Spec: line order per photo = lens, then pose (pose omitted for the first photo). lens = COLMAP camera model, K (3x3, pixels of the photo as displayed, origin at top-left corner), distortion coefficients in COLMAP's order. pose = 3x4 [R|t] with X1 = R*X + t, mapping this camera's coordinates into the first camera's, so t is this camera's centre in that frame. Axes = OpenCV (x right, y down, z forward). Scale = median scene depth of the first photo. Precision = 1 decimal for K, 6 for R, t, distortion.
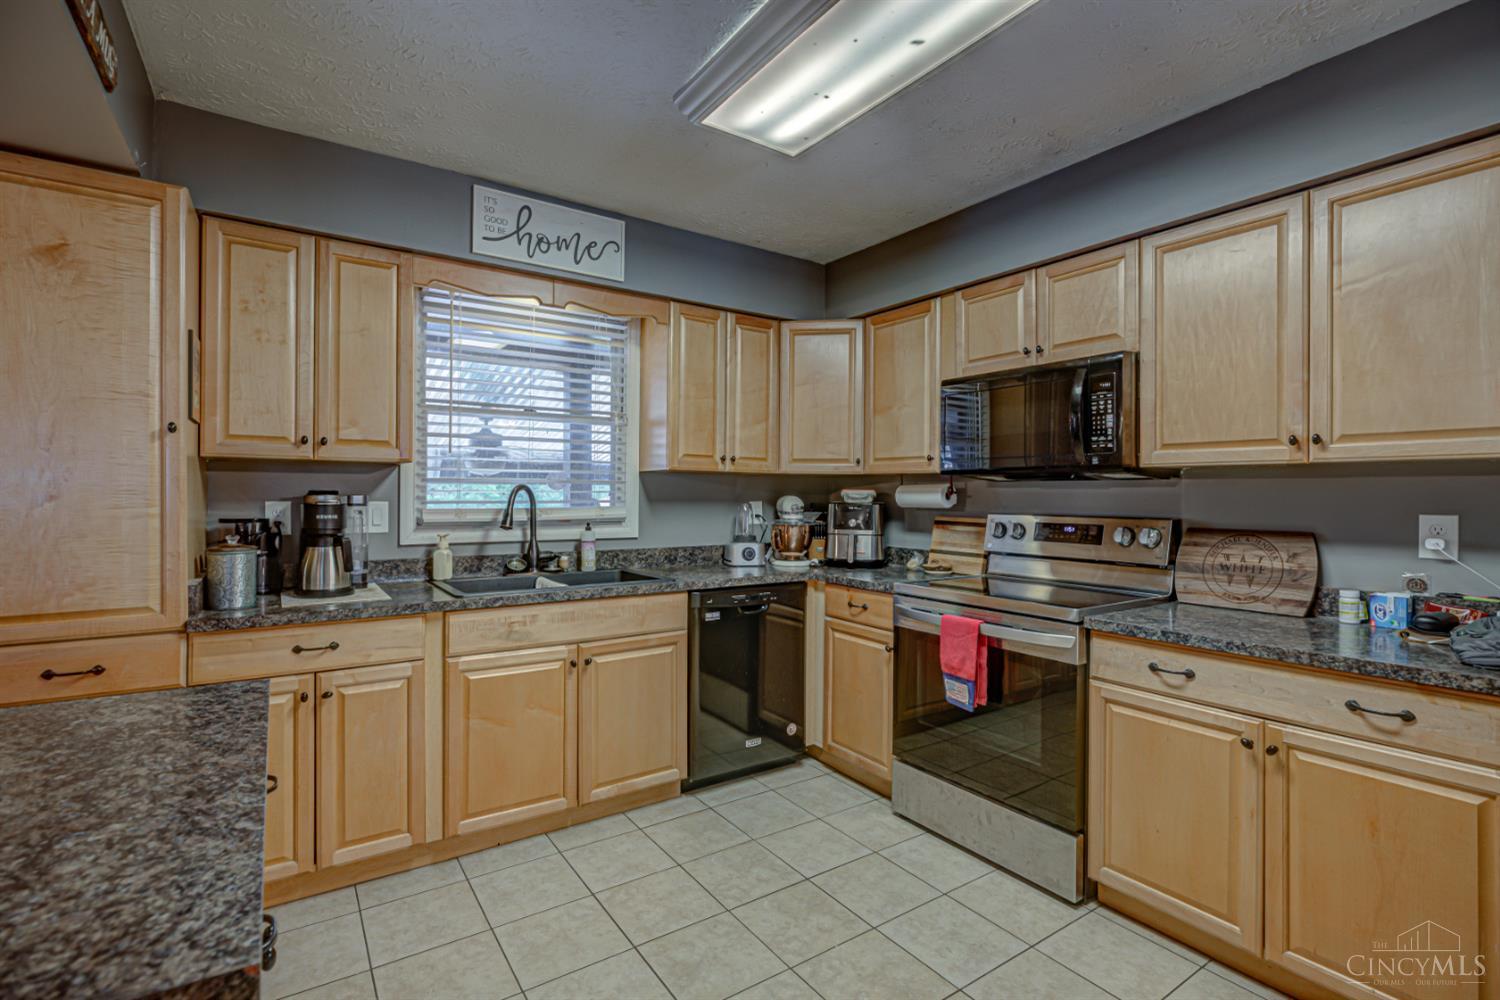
lens RADIAL K [[693.6, 0, 752.3], [0, 693.6, 490.6], [0, 0, 1]] dist [-0.003586, -0.000388]
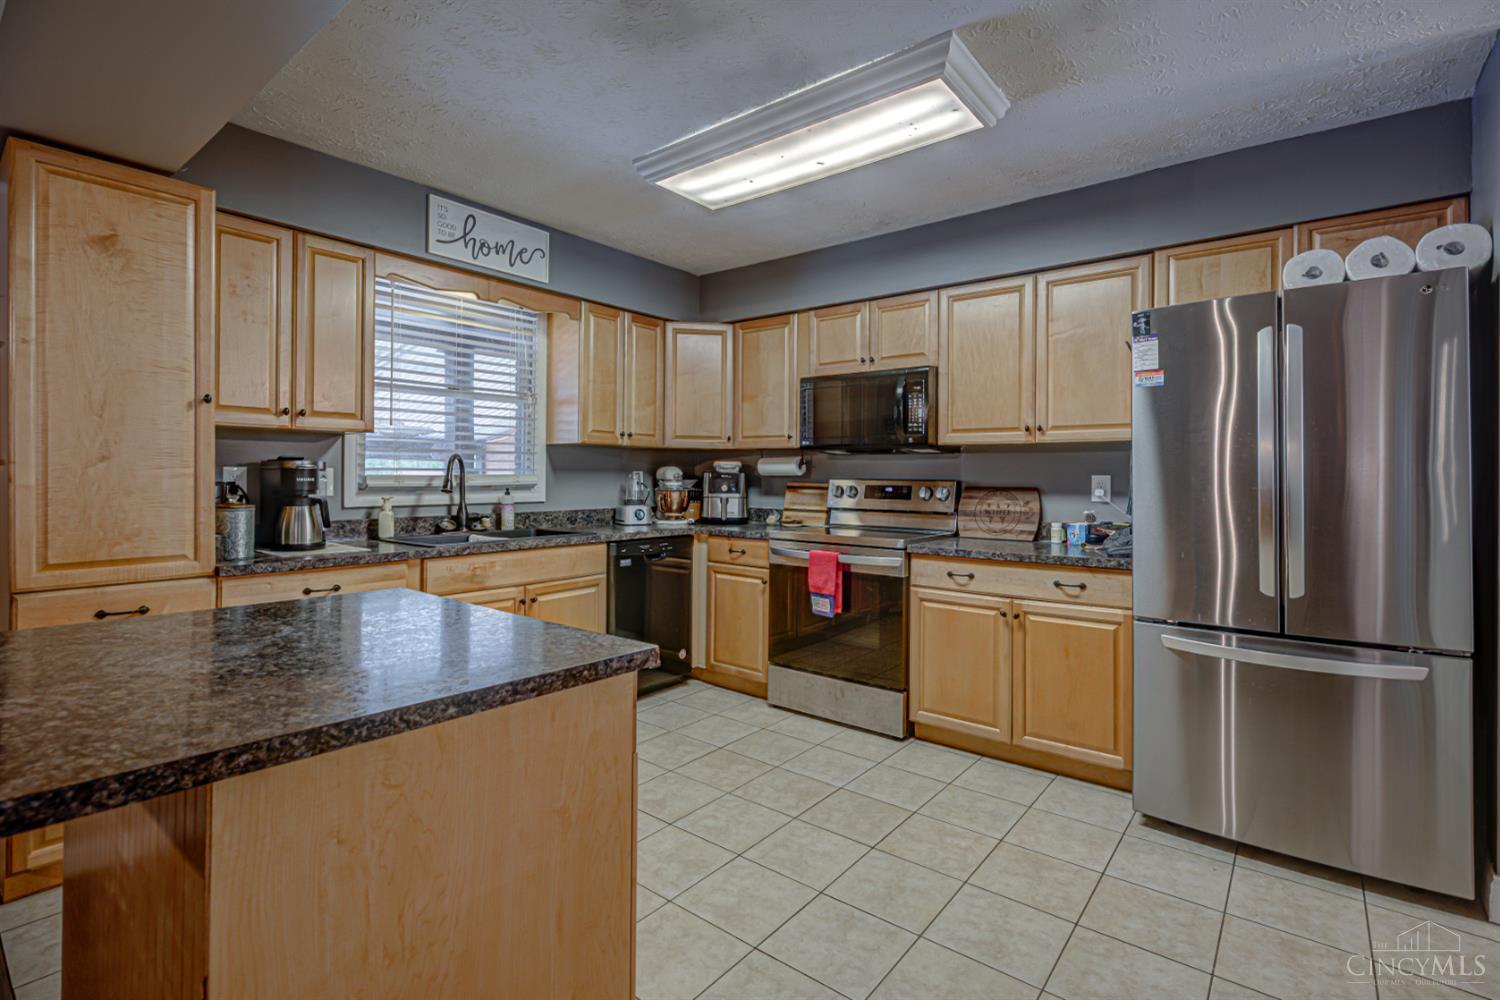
lens RADIAL K [[700.5, 0, 749.6], [0, 700.5, 469.9], [0, 0, 1]] dist [0.001221, -0.000053]
pose [[0.957574, 0.002194, 0.288179, -0.246527], [-0.002395, 0.999997, 0.000344, 0.019607], [-0.288178, -0.001019, 0.957576, -0.301665]]
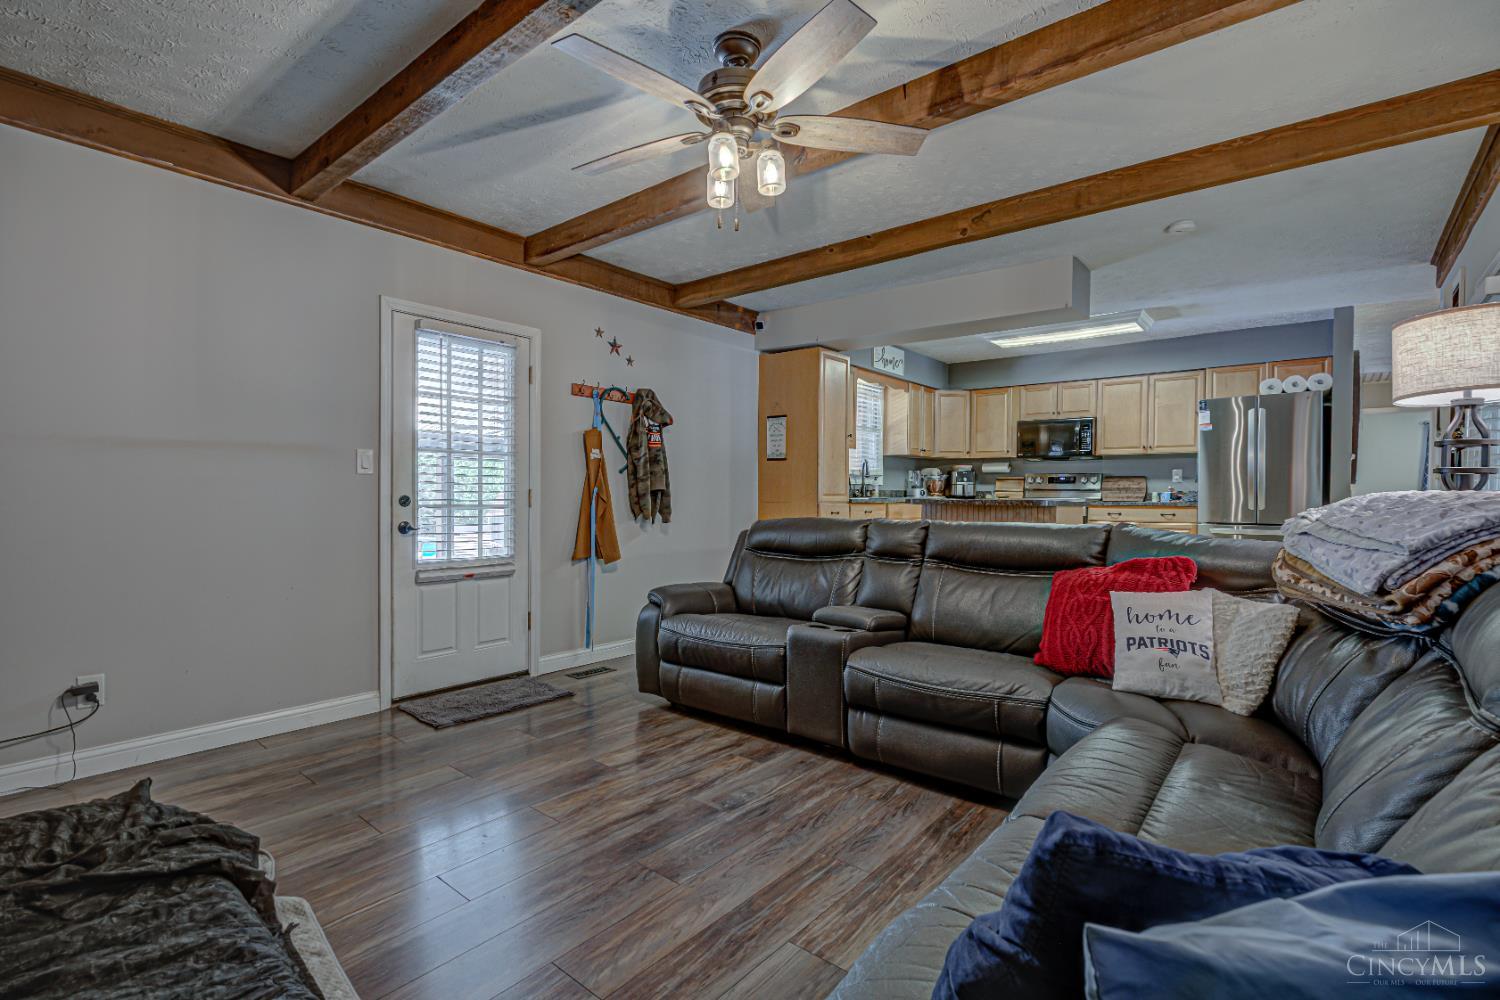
lens RADIAL K [[689.7, 0, 755.9], [0, 689.7, 497.6], [0, 0, 1]] dist [0.001445, 0.000203]
pose [[0.960887, 0.000748, 0.276939, -1.662842], [-0.004360, 0.999913, 0.012429, 0.117548], [-0.276905, -0.013150, 0.960807, -1.453621]]
